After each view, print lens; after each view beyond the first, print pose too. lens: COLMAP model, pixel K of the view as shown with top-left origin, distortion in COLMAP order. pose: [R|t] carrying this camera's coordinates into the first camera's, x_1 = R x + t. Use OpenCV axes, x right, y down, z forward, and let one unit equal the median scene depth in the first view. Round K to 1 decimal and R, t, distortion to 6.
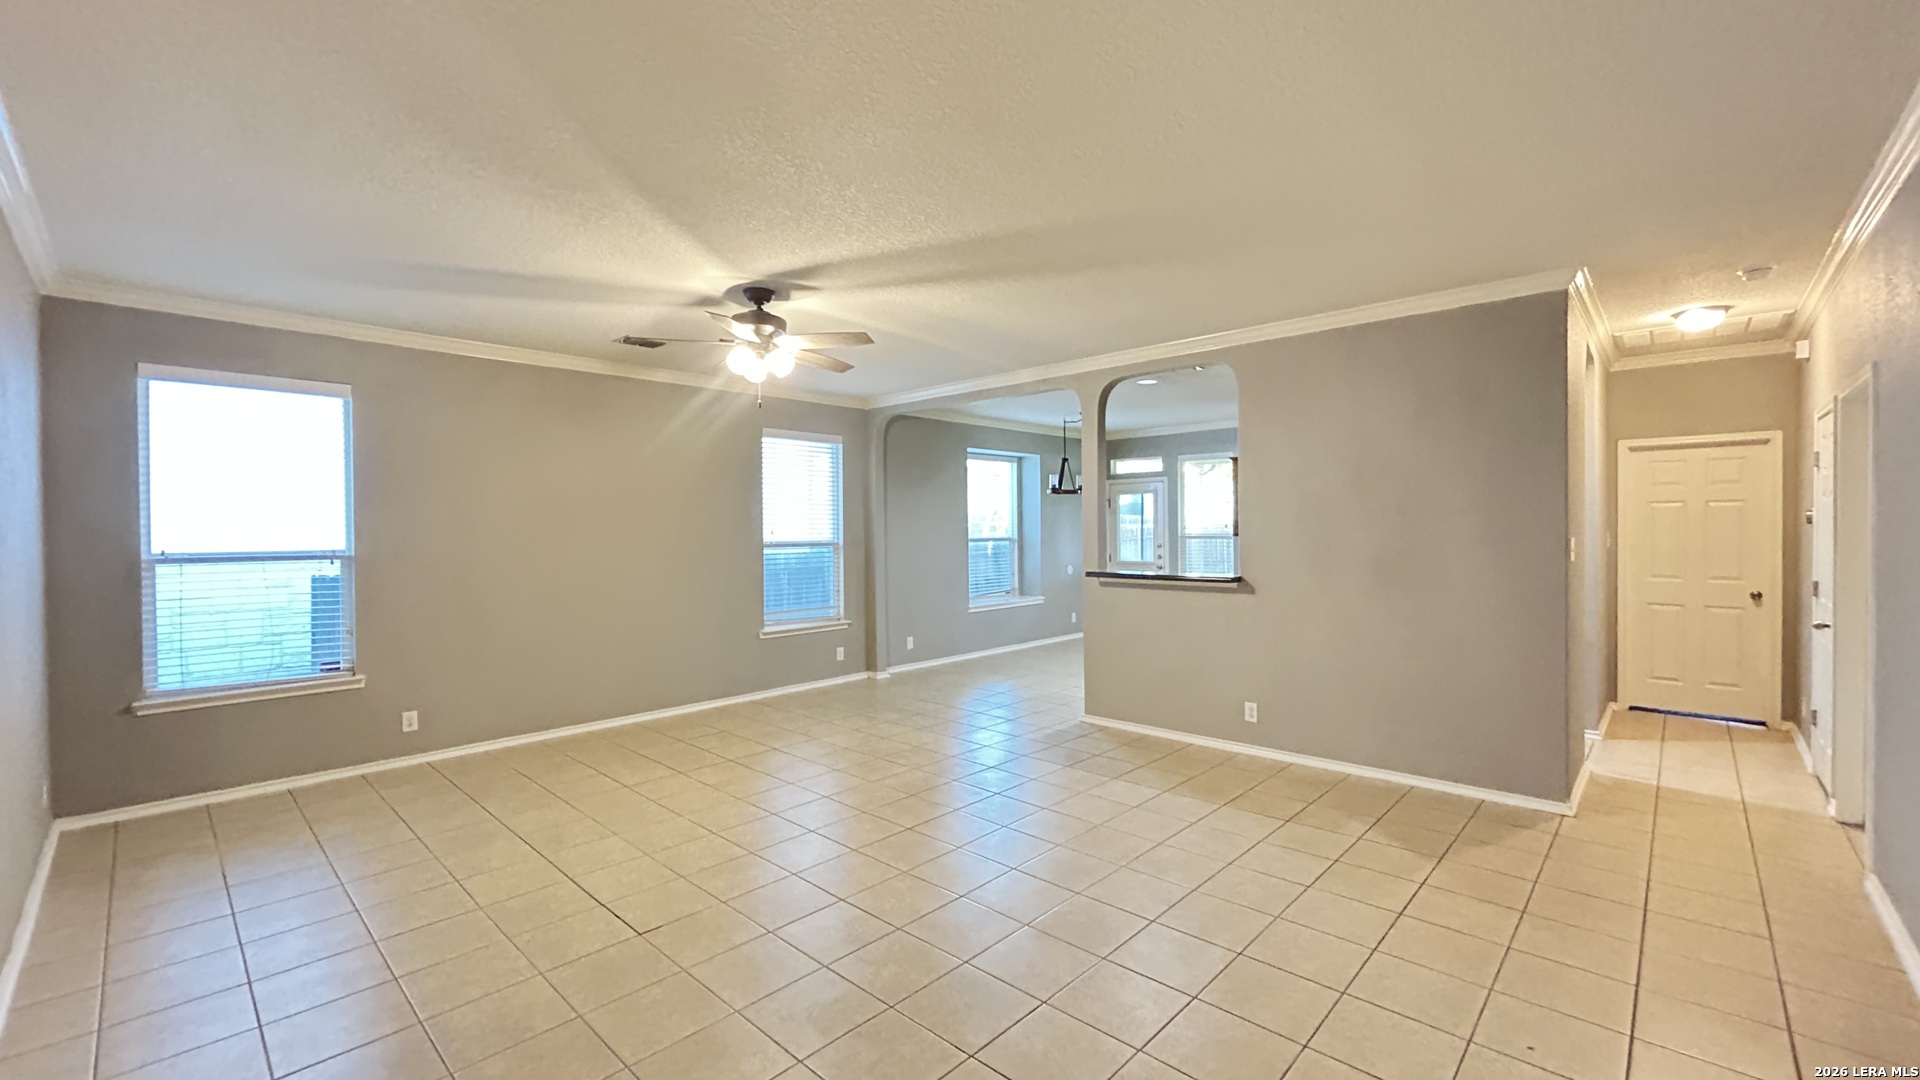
lens RADIAL K [[772.2, 0, 962.2], [0, 772.2, 543.0], [0, 0, 1]] dist [-0.002150, 0.002253]
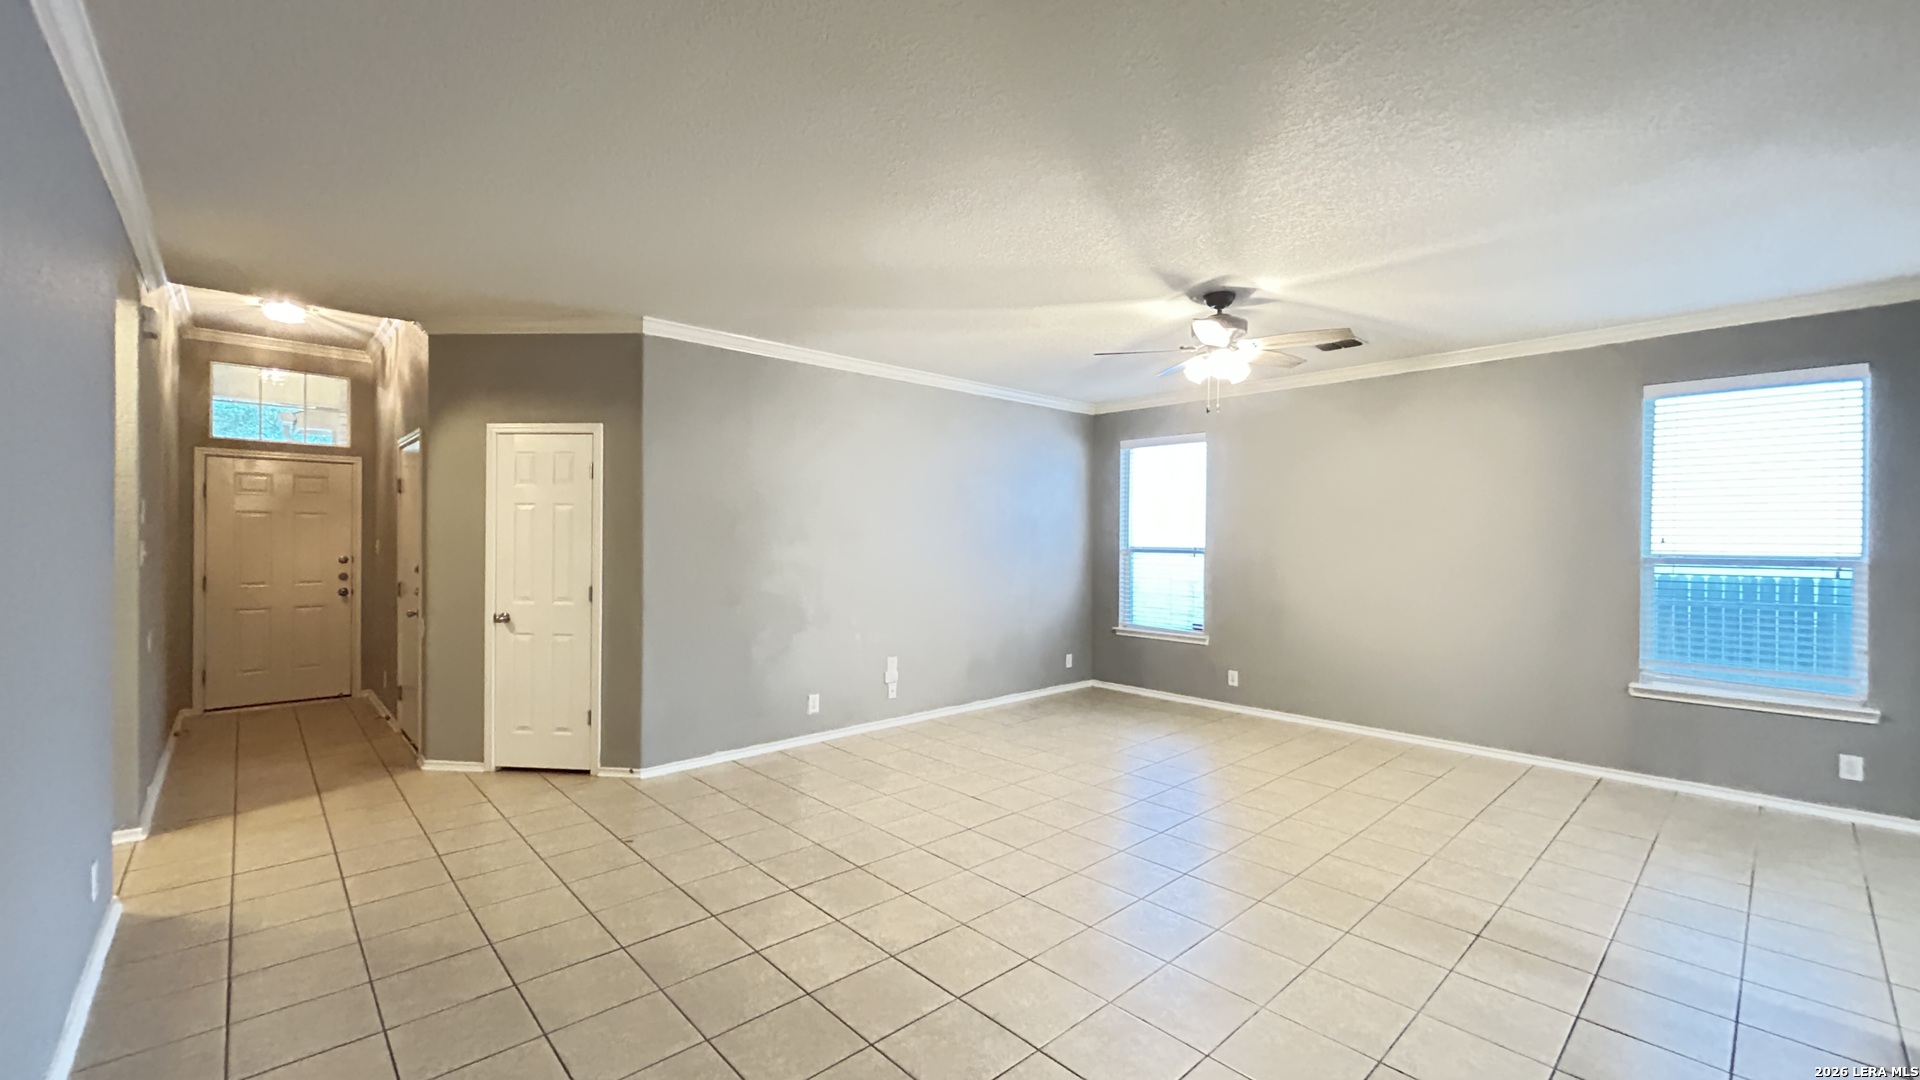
lens RADIAL K [[772.2, 0, 965.1], [0, 772.2, 539.3], [0, 0, 1]] dist [-0.002150, 0.002253]
pose [[-0.066118, 0.008626, -0.997775, 0.422538], [-0.025491, 0.999622, 0.010331, -0.006203], [0.997486, 0.026118, -0.065873, 0.412324]]
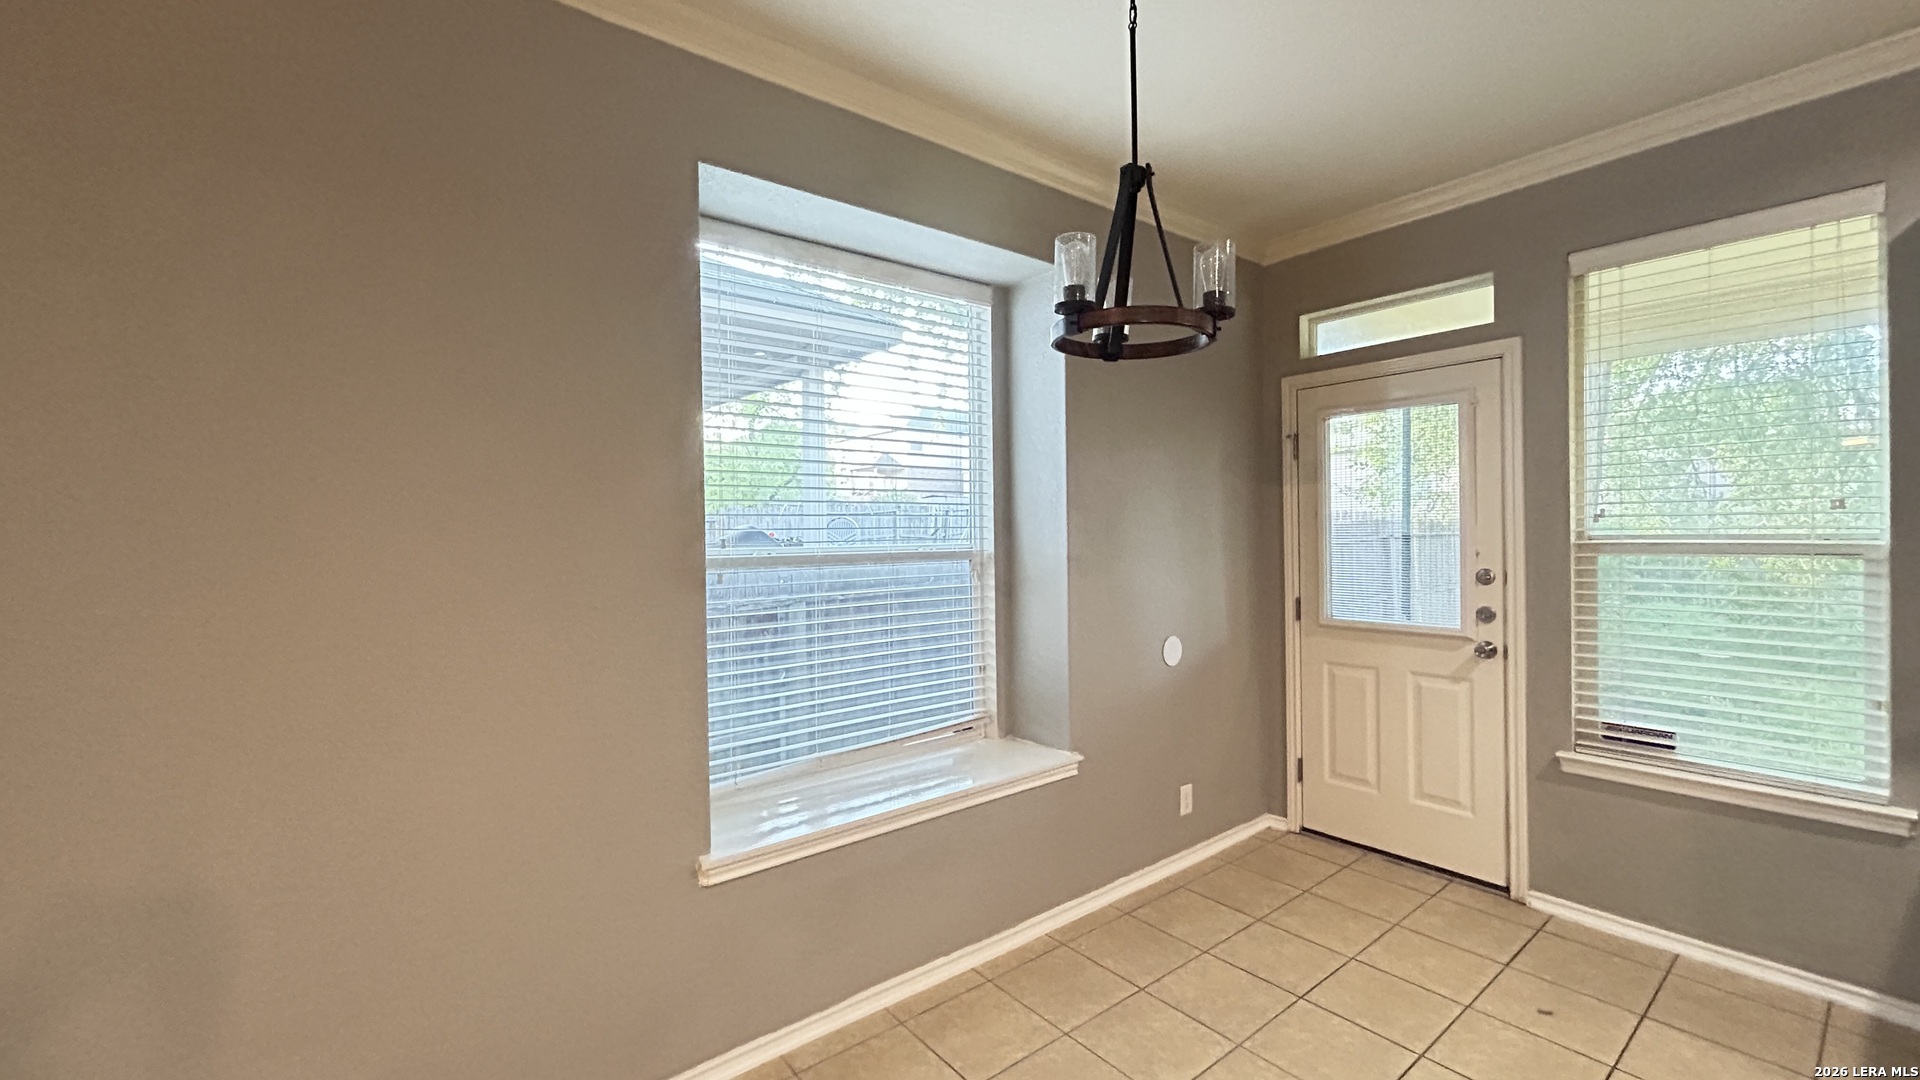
lens RADIAL K [[772.2, 0, 959.7], [0, 772.2, 539.8], [0, 0, 1]] dist [-0.002150, 0.002253]
pose [[0.988991, -0.000952, -0.147975, 0.138466], [-0.000154, 0.999972, -0.007469, -0.011522], [0.147978, 0.007409, 0.988963, 0.928662]]
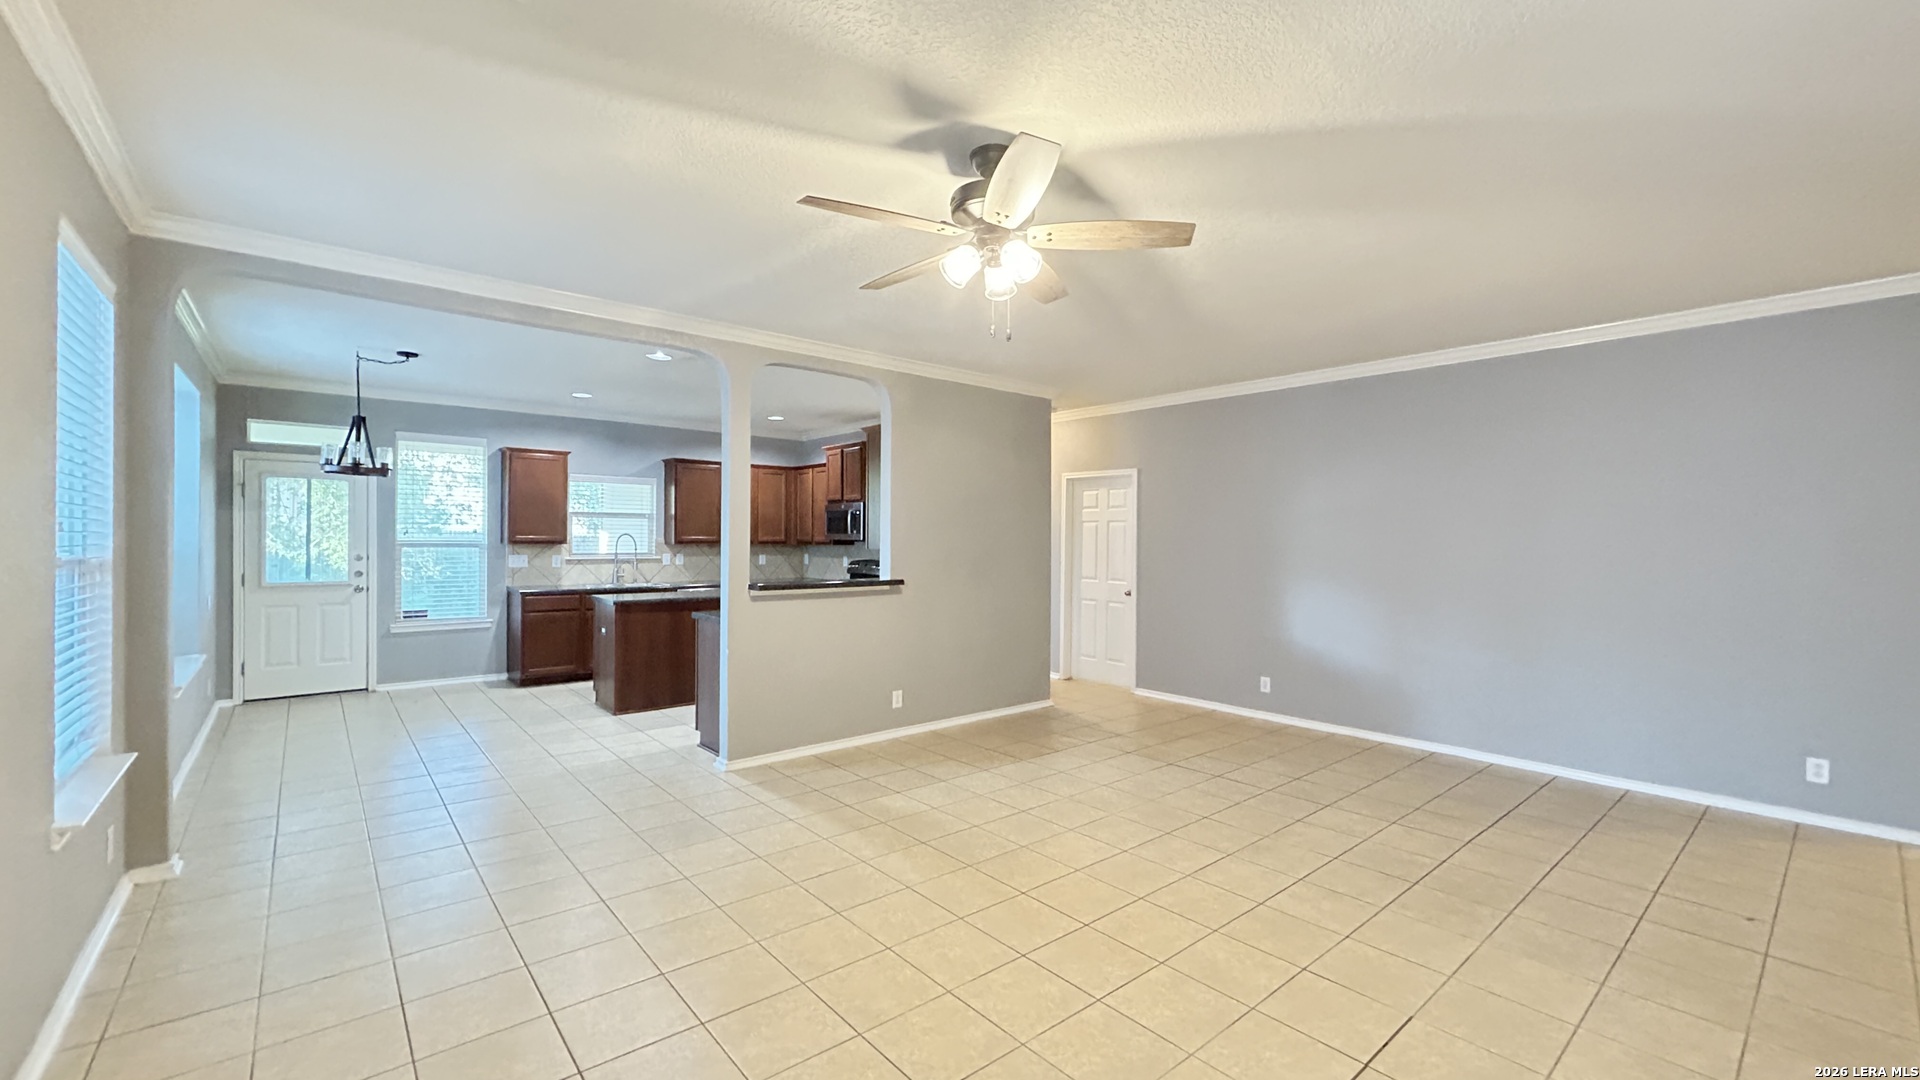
lens RADIAL K [[772.2, 0, 963.1], [0, 772.2, 540.3], [0, 0, 1]] dist [-0.002150, 0.002253]
pose [[0.114196, 0.006671, 0.993436, -0.498125], [0.010537, 0.999913, -0.007925, -0.001144], [-0.993402, 0.011373, 0.114116, 0.529041]]
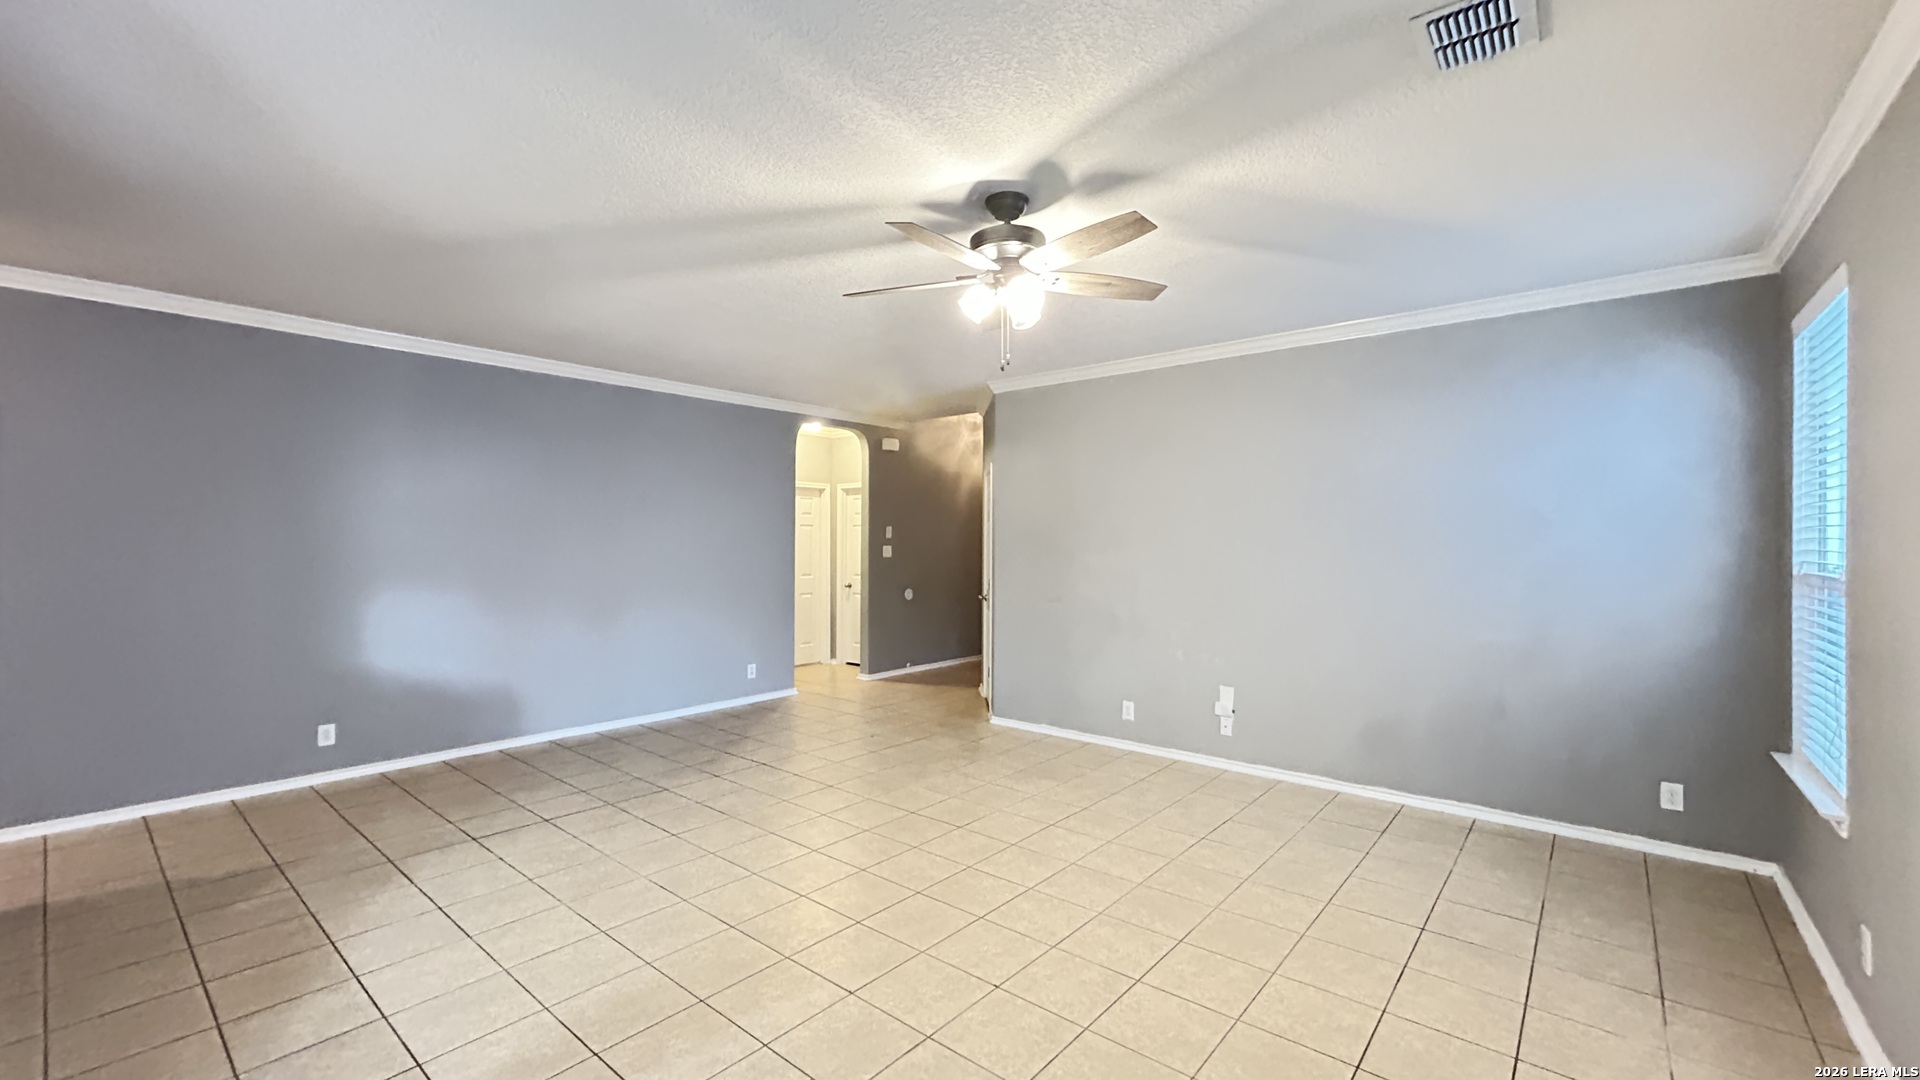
lens RADIAL K [[772.2, 0, 961.4], [0, 772.2, 545.5], [0, 0, 1]] dist [-0.002150, 0.002253]
pose [[-0.998544, 0.003221, -0.053849, -0.100791], [0.001865, 0.999680, 0.025221, -0.015293], [0.053913, 0.025084, -0.998231, 0.946601]]
